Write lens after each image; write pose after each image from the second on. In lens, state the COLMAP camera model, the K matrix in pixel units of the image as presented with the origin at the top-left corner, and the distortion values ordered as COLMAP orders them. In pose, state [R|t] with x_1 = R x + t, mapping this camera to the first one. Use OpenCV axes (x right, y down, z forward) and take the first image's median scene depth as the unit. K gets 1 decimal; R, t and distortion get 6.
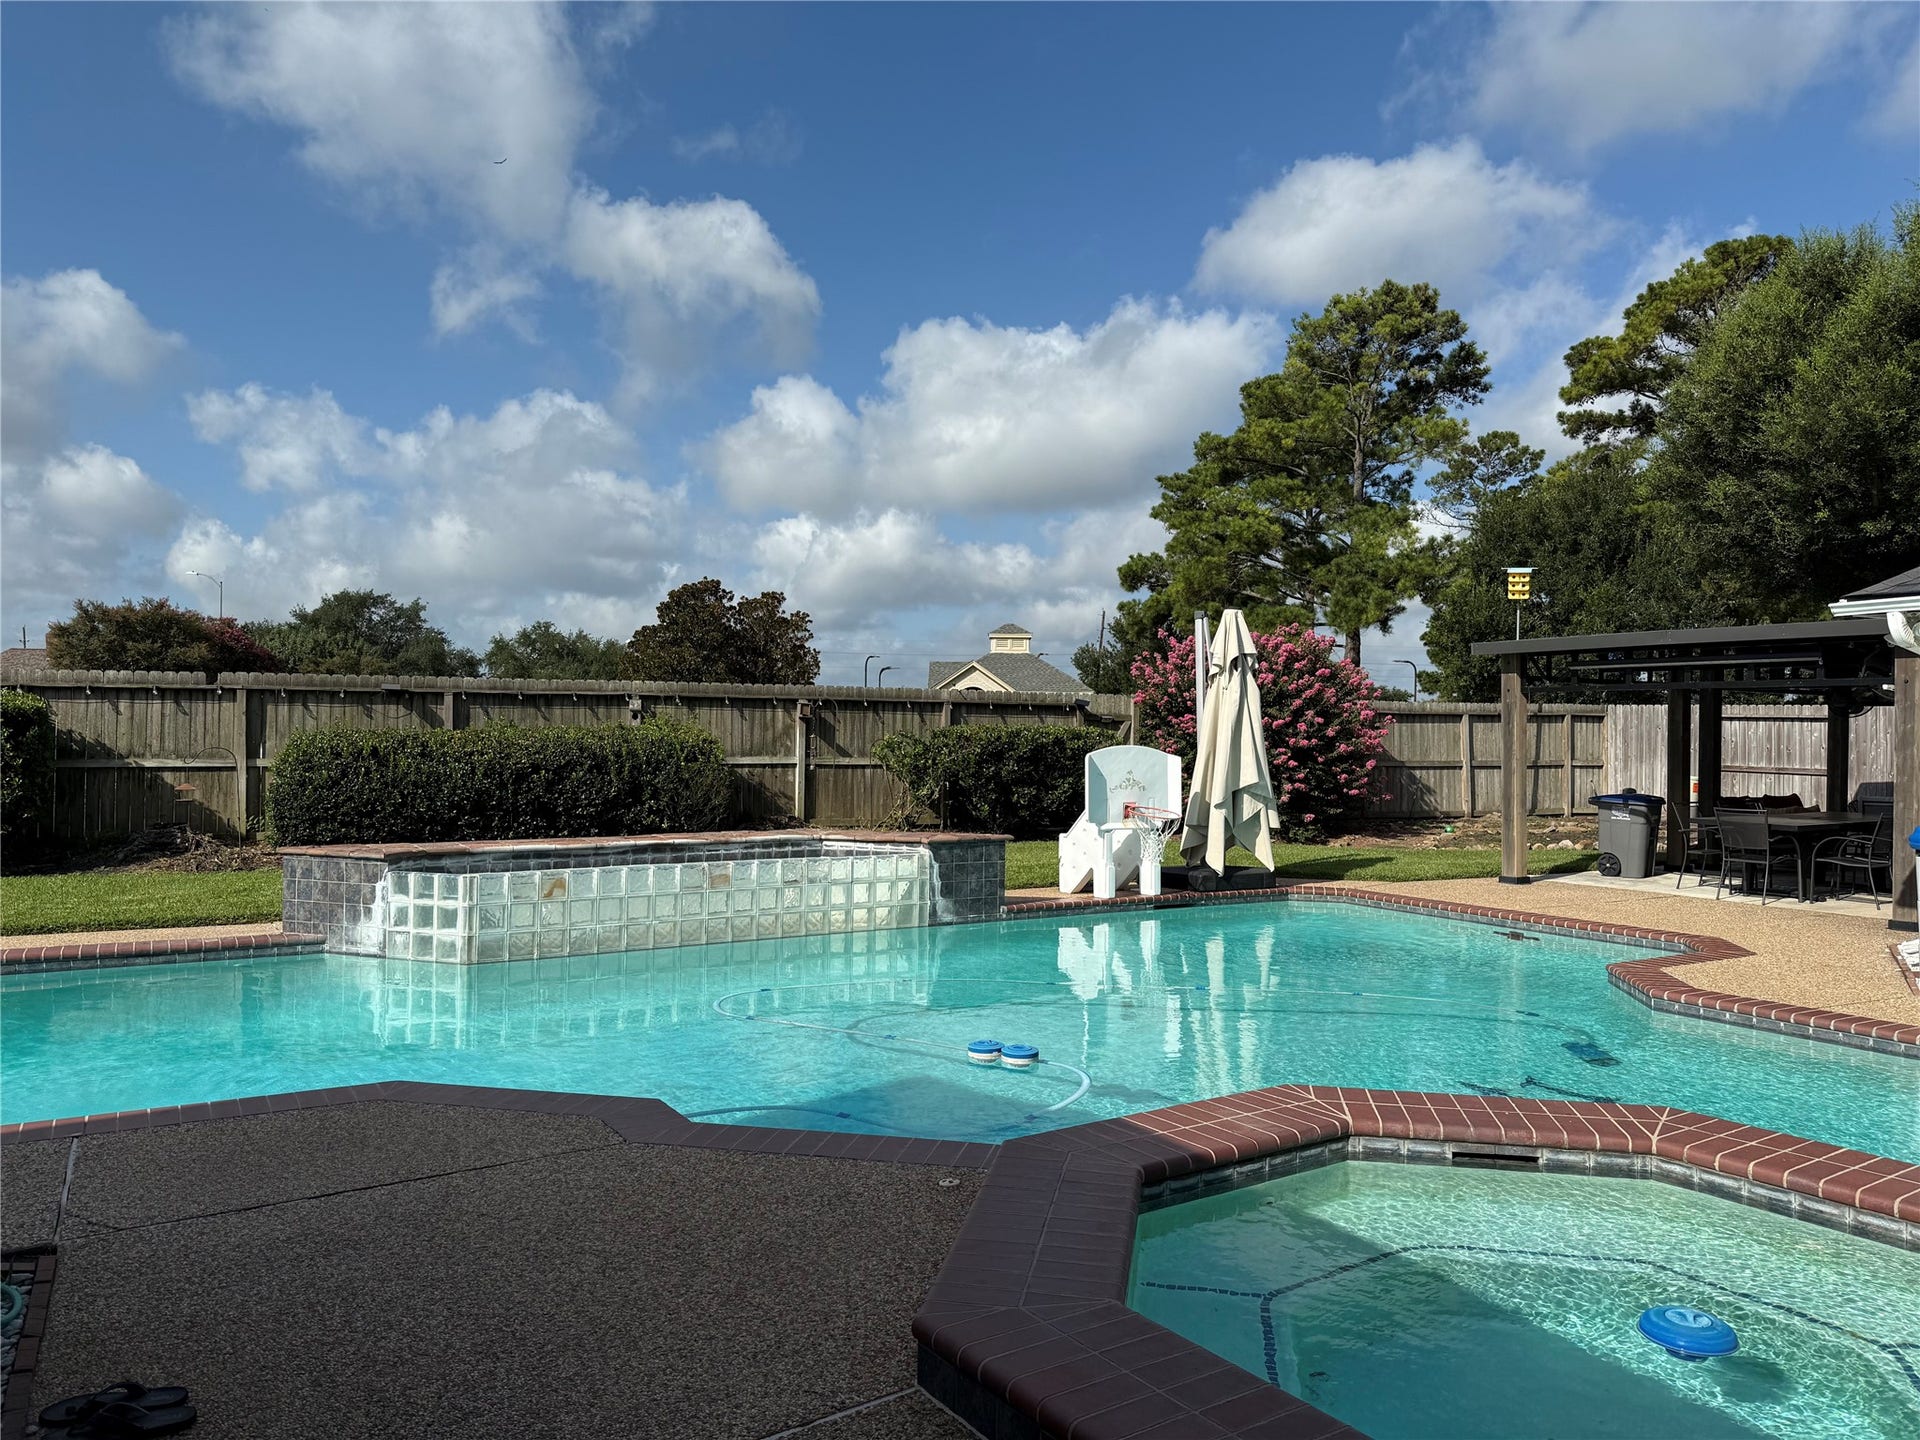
lens RADIAL K [[1349.3, 0, 959.1], [0, 1349.3, 735.3], [0, 0, 1]] dist [0.050373, -0.041023]
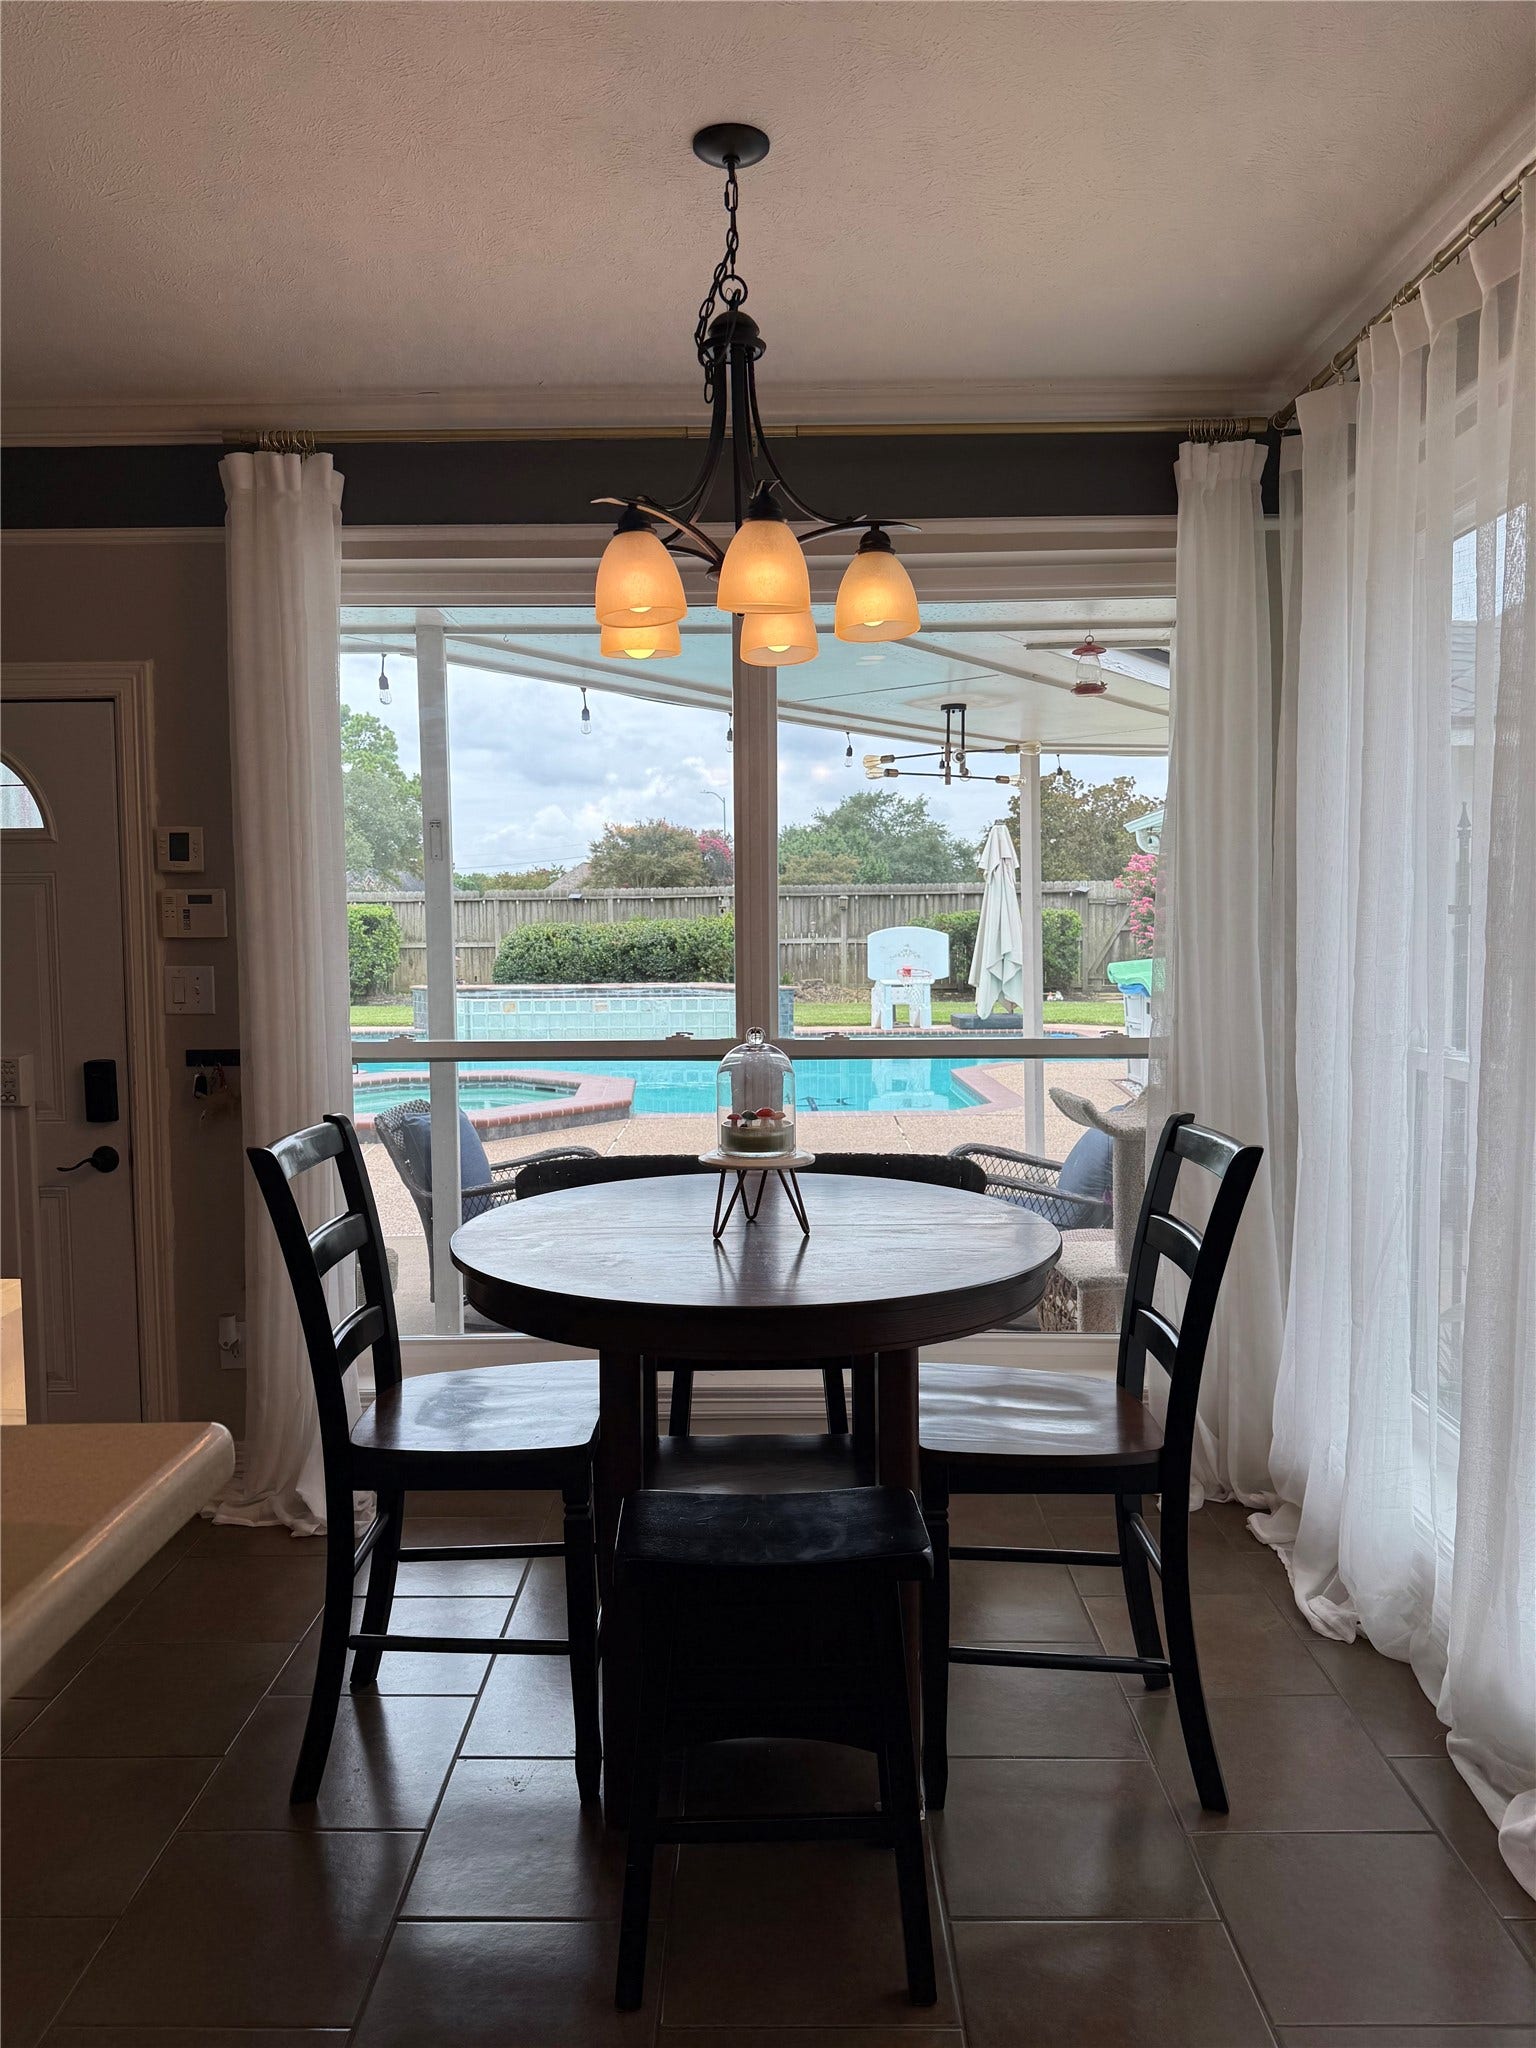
lens RADIAL K [[1439.3, 0, 762.3], [0, 1439.3, 1014.0], [0, 0, 1]] dist [0.050373, -0.041023]
pose [[0.853201, 0.016573, -0.521319, 0.220279], [0.018039, 0.997960, 0.061248, 0.000795], [0.521270, -0.061661, 0.851161, -0.113613]]
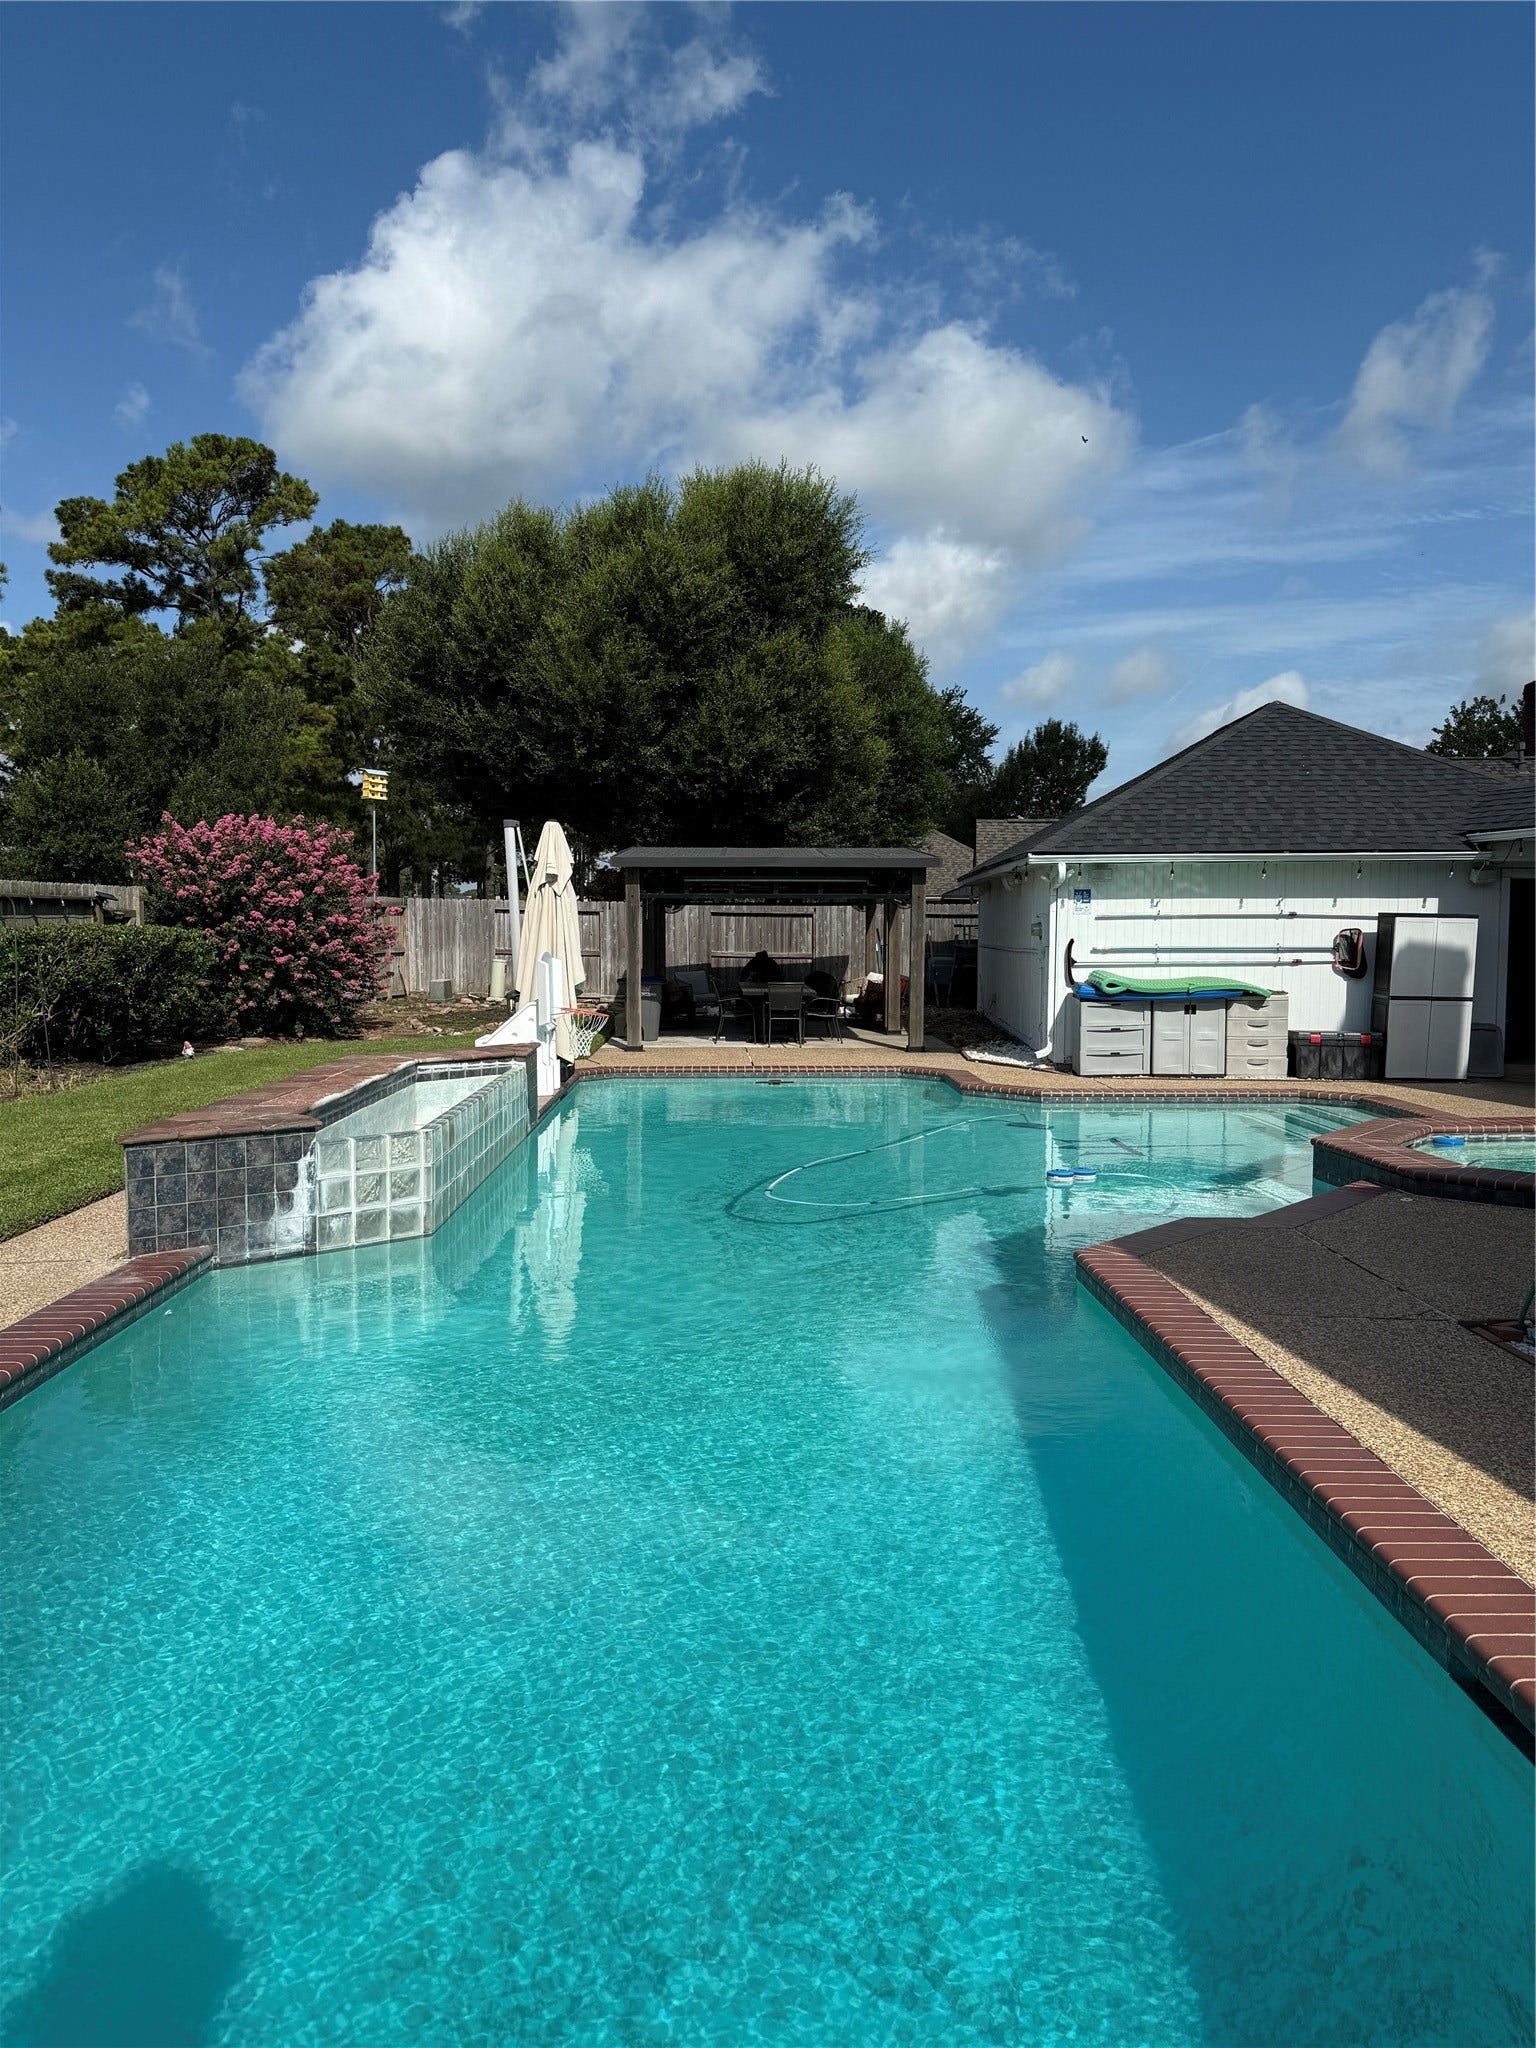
lens RADIAL K [[1439.3, 0, 770.2], [0, 1439.3, 1025.4], [0, 0, 1]] dist [0.050373, -0.041023]
pose [[0.510683, -0.075242, 0.856470, -0.201667], [0.008558, 0.996559, 0.082446, -0.006784], [-0.859726, -0.034774, 0.509570, 0.071899]]
